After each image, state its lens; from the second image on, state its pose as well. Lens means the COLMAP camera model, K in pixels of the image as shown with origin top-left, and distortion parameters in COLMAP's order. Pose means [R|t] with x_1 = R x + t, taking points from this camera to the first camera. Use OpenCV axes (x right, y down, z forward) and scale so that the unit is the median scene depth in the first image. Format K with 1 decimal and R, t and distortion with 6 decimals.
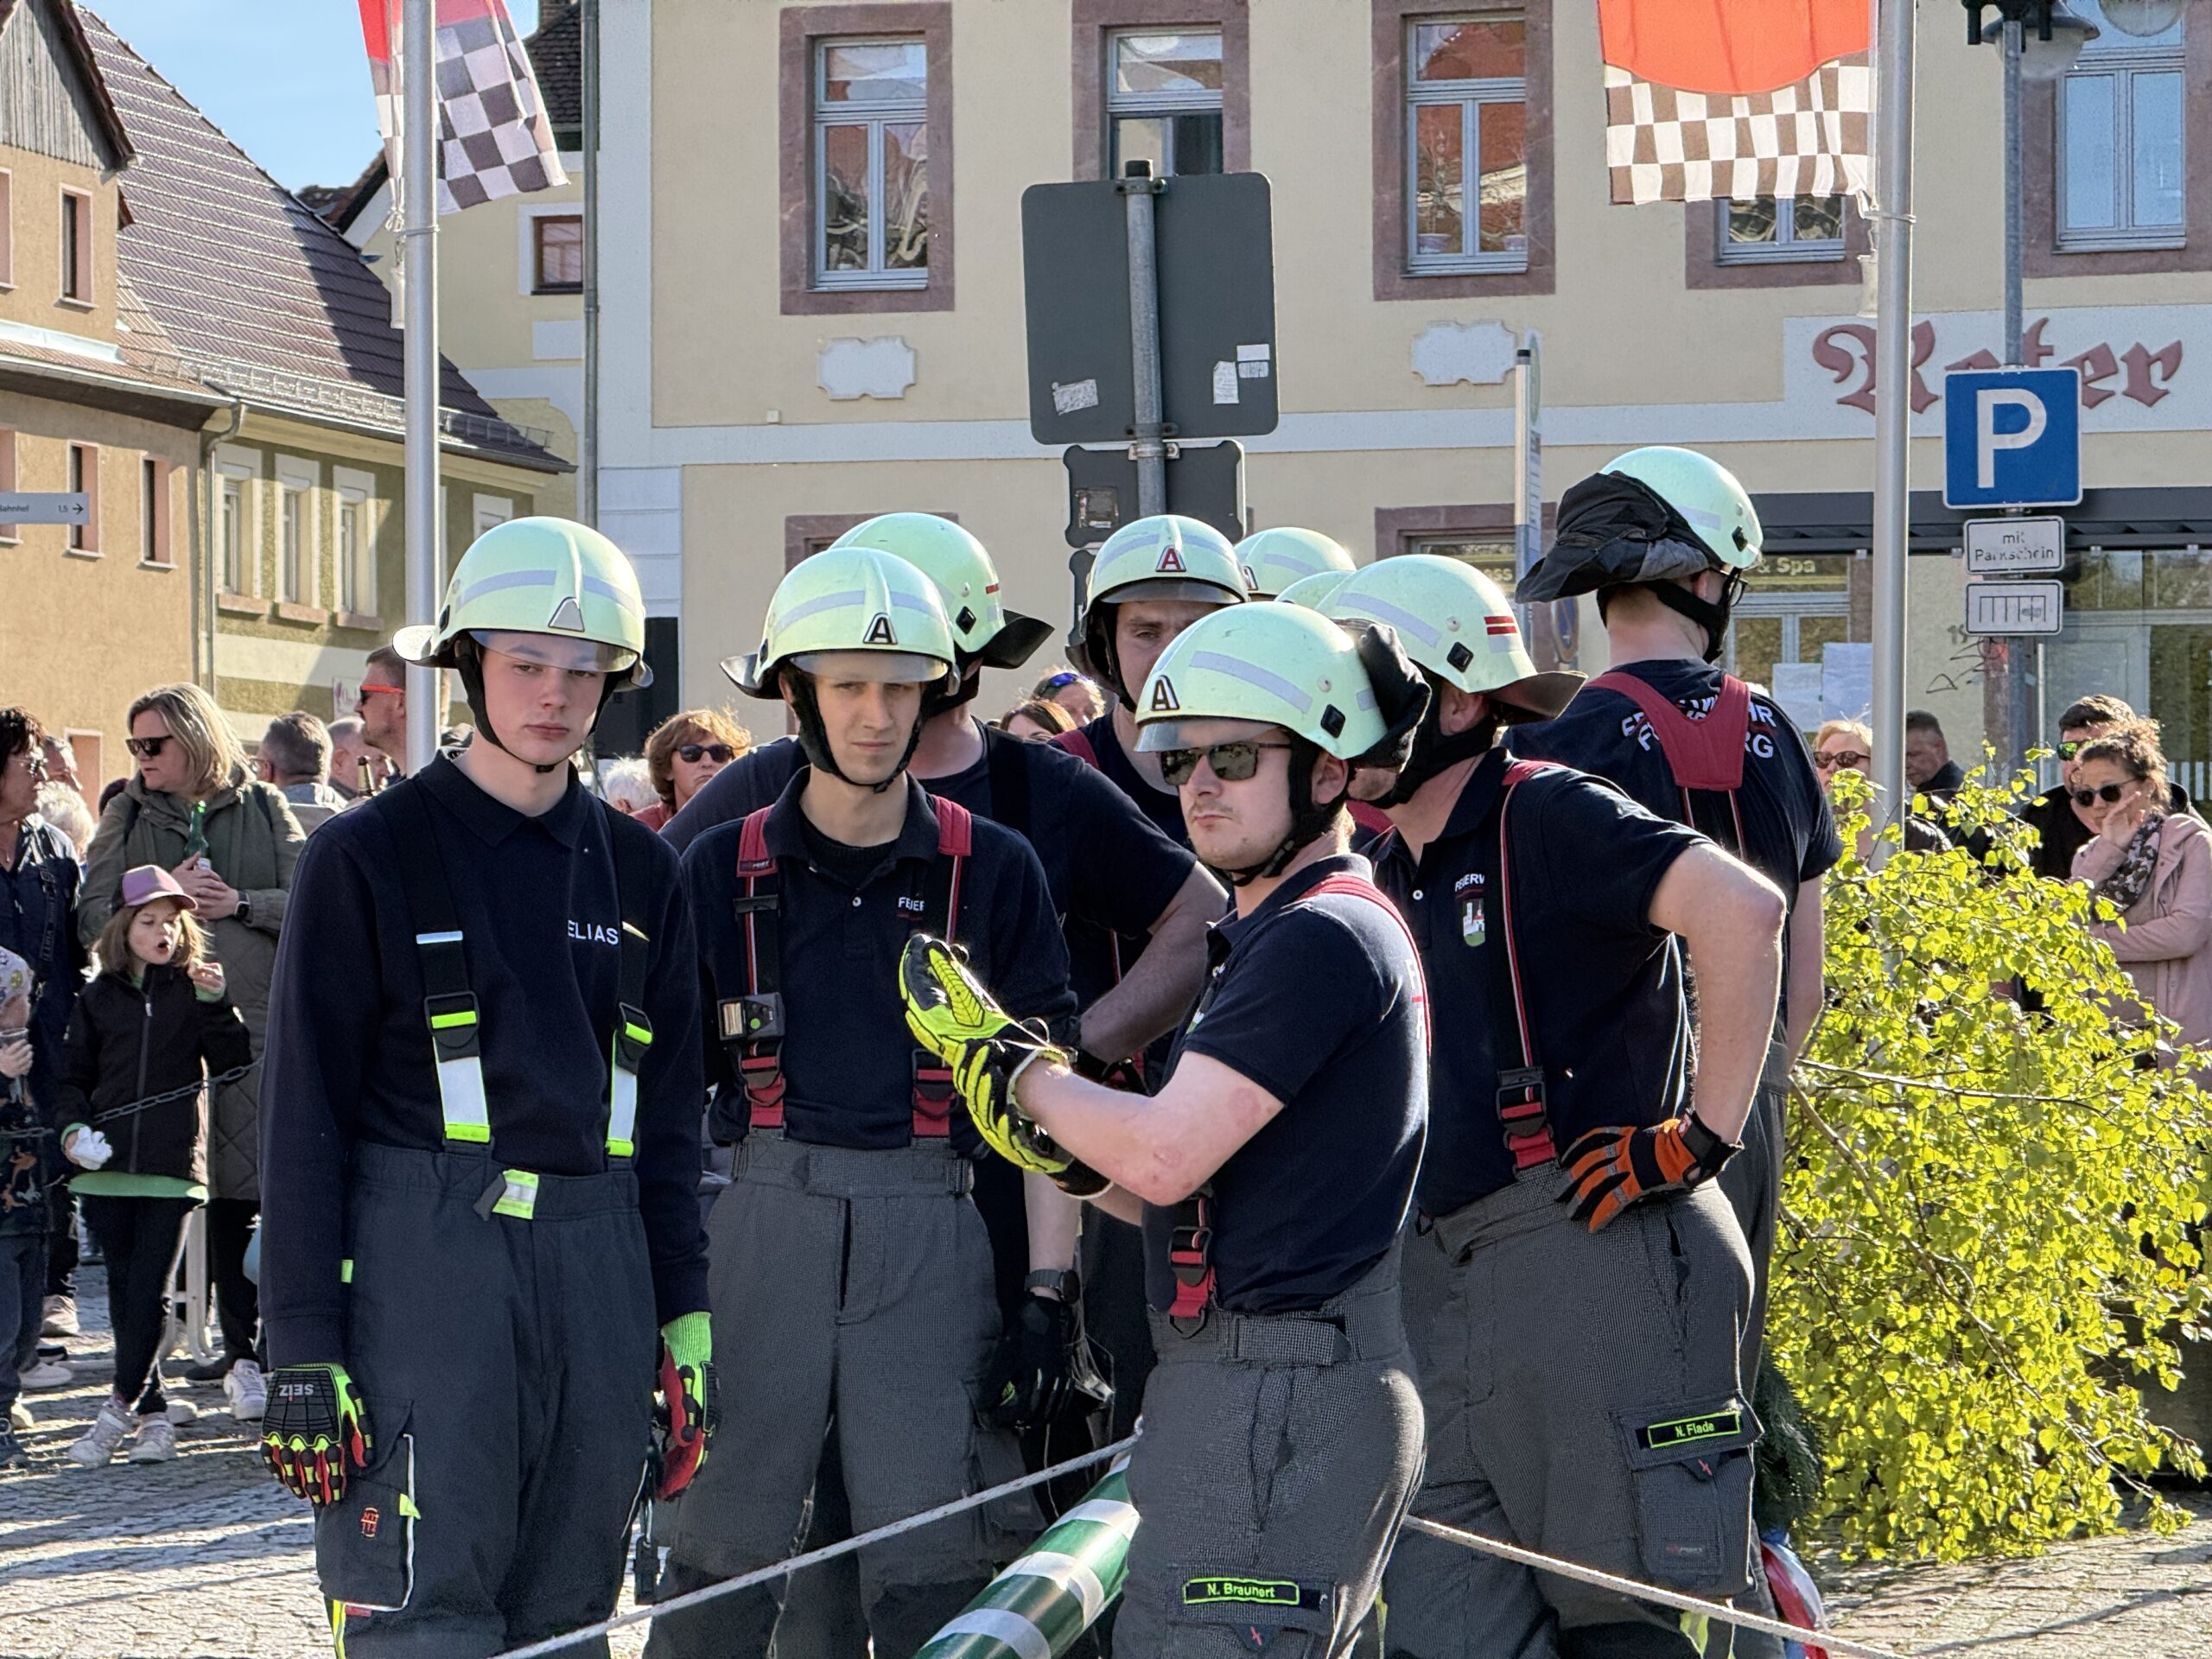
lens RADIAL K [[7420.3, 0, 1106.0], [0, 7420.3, 829.5], [0, 0, 1]] dist [0.006896, -0.489959]
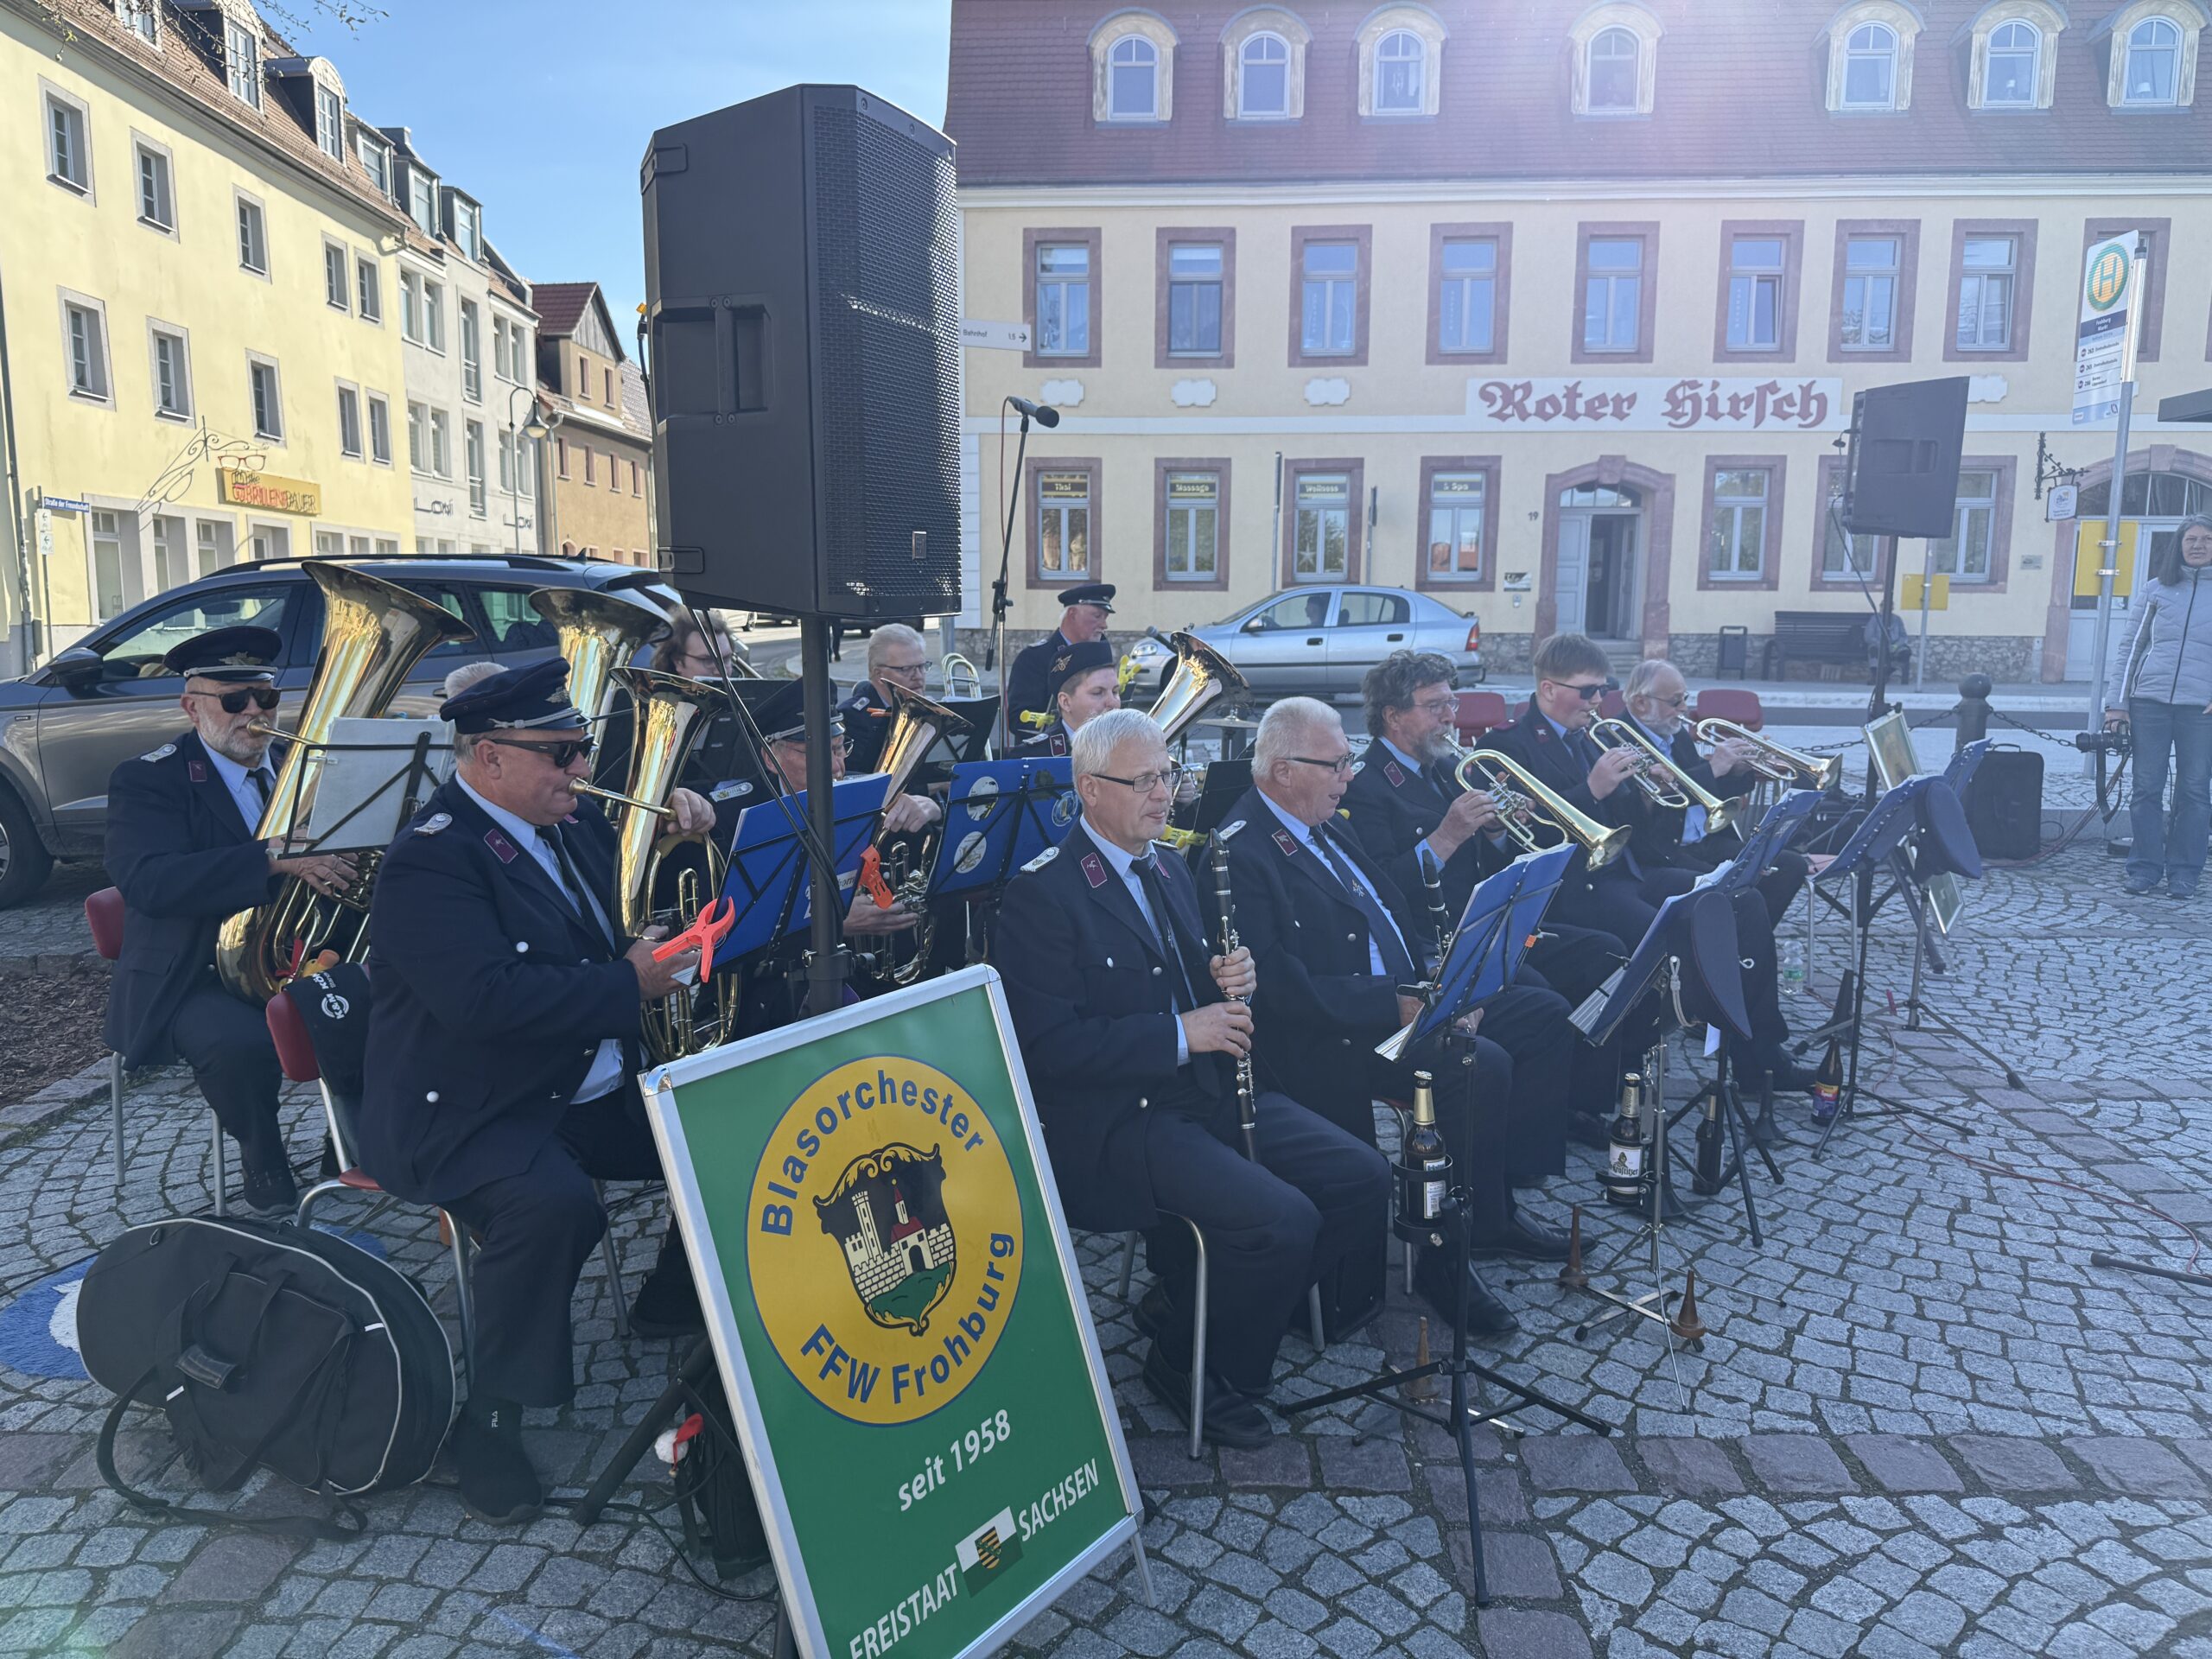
lens RADIAL K [[1539.1, 0, 1106.0], [0, 1539.1, 829.5], [0, 0, 1]] dist [0.032685, -0.049288]
pose [[0.977576, -0.019127, 0.209714, -0.126539], [-0.014501, 0.987388, 0.157653, -0.002652], [-0.210084, -0.157159, 0.964969, 0.519655]]
